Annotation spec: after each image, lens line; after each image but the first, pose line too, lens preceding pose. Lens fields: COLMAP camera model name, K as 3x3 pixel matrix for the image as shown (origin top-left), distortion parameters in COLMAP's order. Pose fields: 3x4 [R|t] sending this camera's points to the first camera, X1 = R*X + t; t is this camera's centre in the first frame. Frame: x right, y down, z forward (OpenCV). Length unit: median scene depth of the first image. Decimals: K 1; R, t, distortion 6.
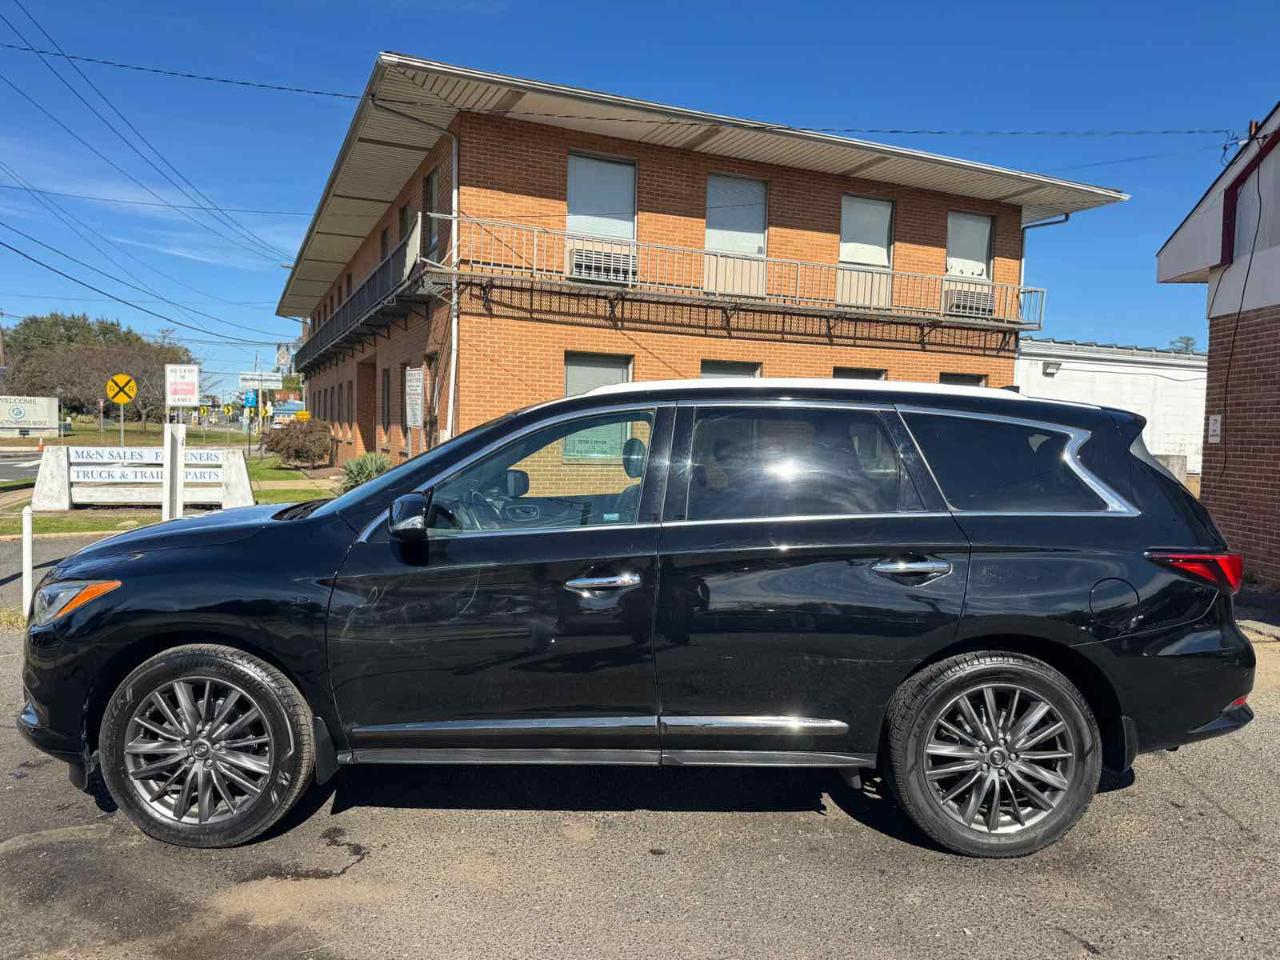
lens RADIAL K [[914.5, 0, 643.8], [0, 914.5, 520.7], [0, 0, 1]] dist [0.043761, -0.055385]
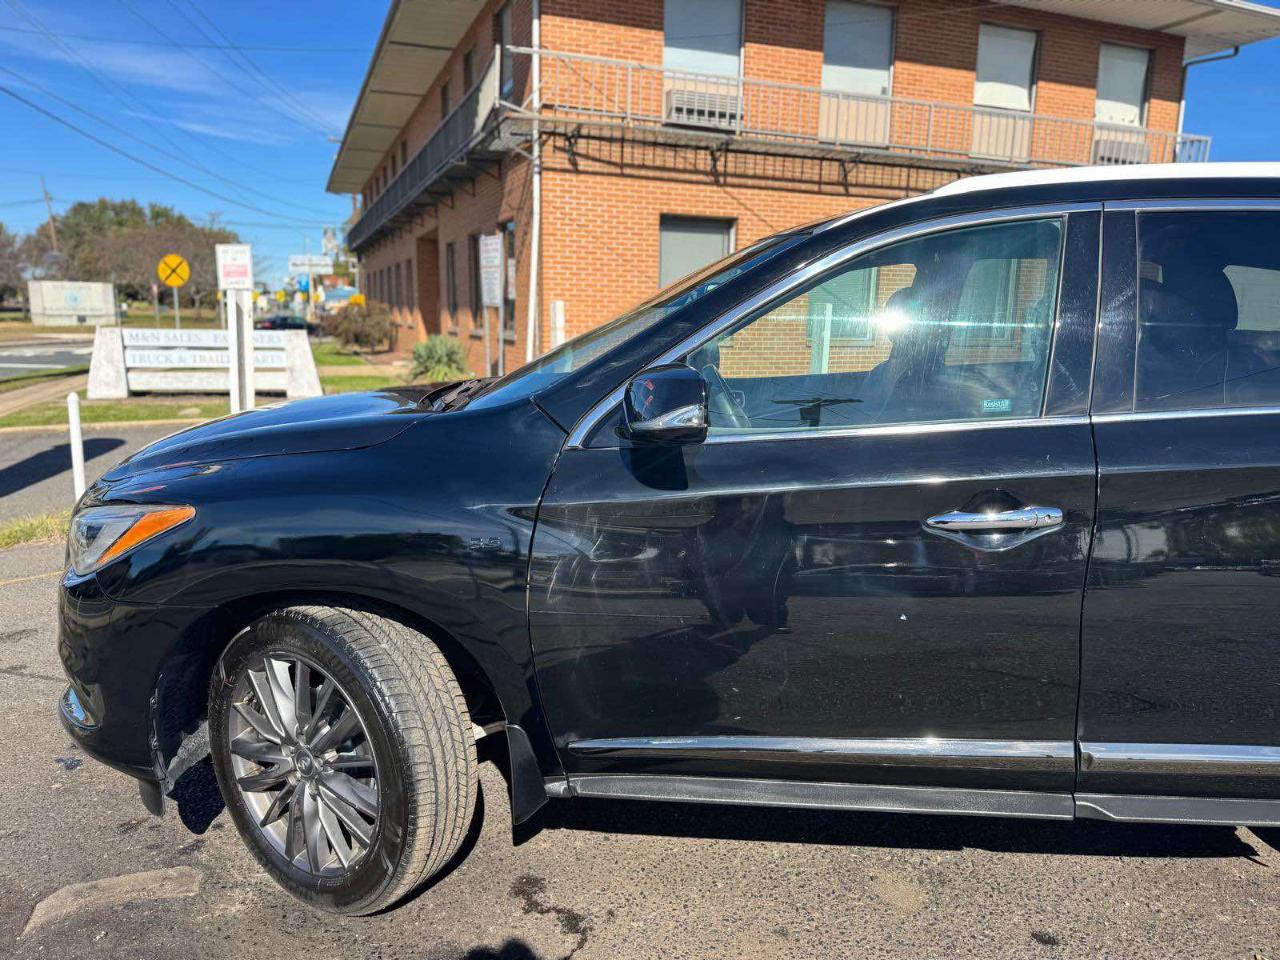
lens RADIAL K [[914.5, 0, 635.3], [0, 914.5, 521.8], [0, 0, 1]] dist [0.043761, -0.055385]
pose [[0.998170, 0.007318, -0.060027, -0.058203], [0.000056, 0.992540, 0.121923, -0.000246], [0.060471, -0.121703, 0.990723, 0.100077]]
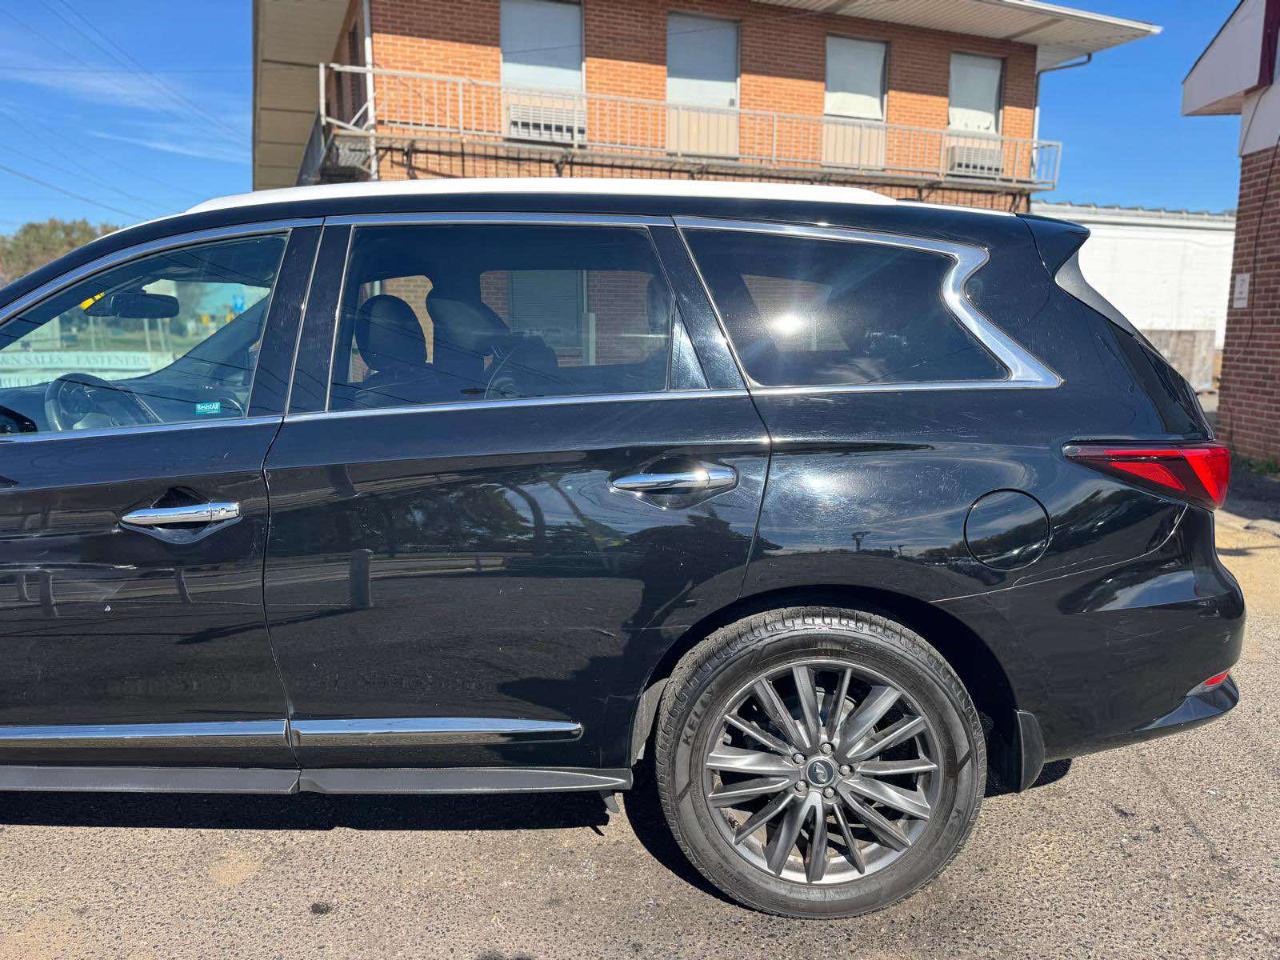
lens RADIAL K [[914.5, 0, 636.0], [0, 914.5, 514.5], [0, 0, 1]] dist [0.043761, -0.055385]
pose [[0.999234, -0.018842, -0.034312, 0.069864], [0.022369, 0.994168, 0.105494, 0.002270], [0.032124, -0.106180, 0.993828, 0.094554]]
